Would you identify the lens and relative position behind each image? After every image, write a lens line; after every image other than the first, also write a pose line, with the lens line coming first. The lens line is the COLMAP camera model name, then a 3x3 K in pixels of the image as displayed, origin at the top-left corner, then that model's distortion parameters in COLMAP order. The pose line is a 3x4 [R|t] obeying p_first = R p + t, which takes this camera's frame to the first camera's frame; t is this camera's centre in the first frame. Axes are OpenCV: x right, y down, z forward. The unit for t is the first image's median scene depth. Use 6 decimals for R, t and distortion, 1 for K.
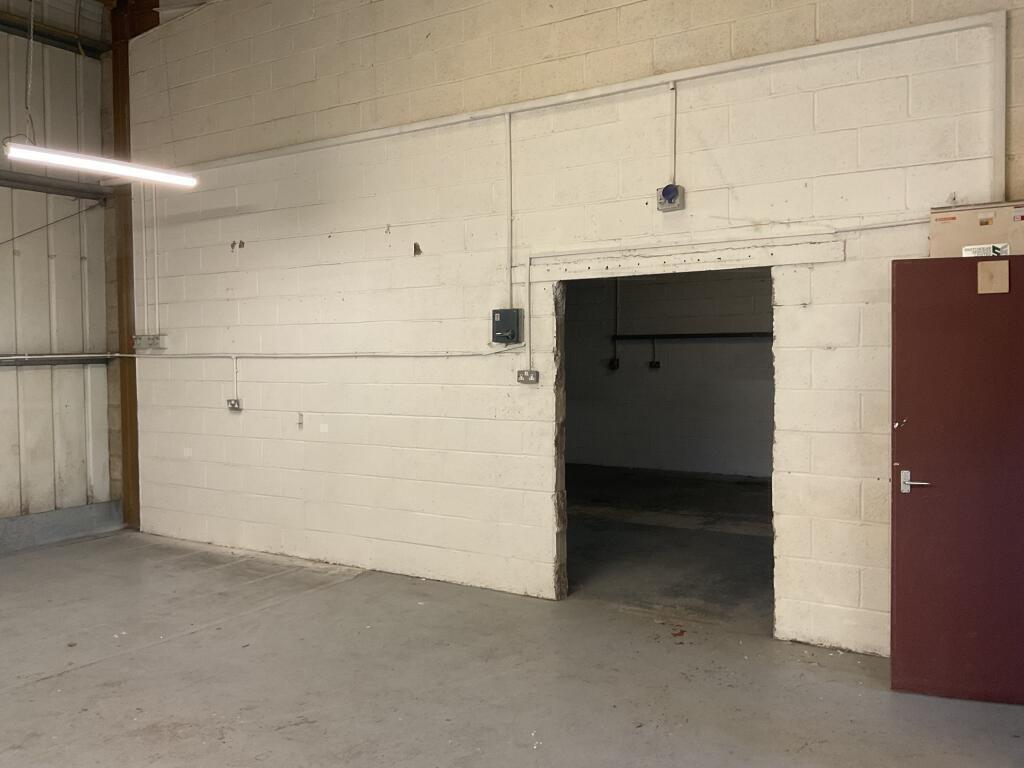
lens RADIAL K [[861.6, 0, 512.0], [0, 861.6, 383.1], [0, 0, 1]] dist [0.053999, -0.048875]
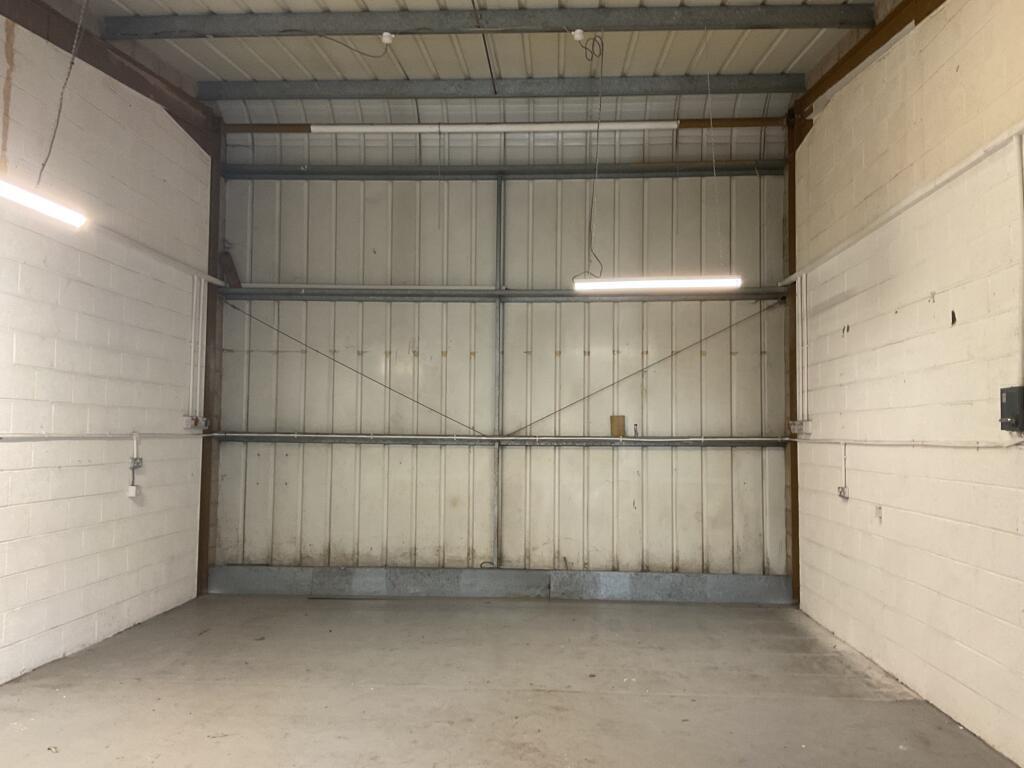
lens RADIAL K [[861.6, 0, 511.3], [0, 861.6, 384.6], [0, 0, 1]] dist [0.053999, -0.048875]
pose [[0.490622, -0.036308, -0.870615, 0.353749], [-0.045026, 0.996740, -0.066941, -0.013689], [0.870208, 0.072043, 0.487388, 0.193351]]
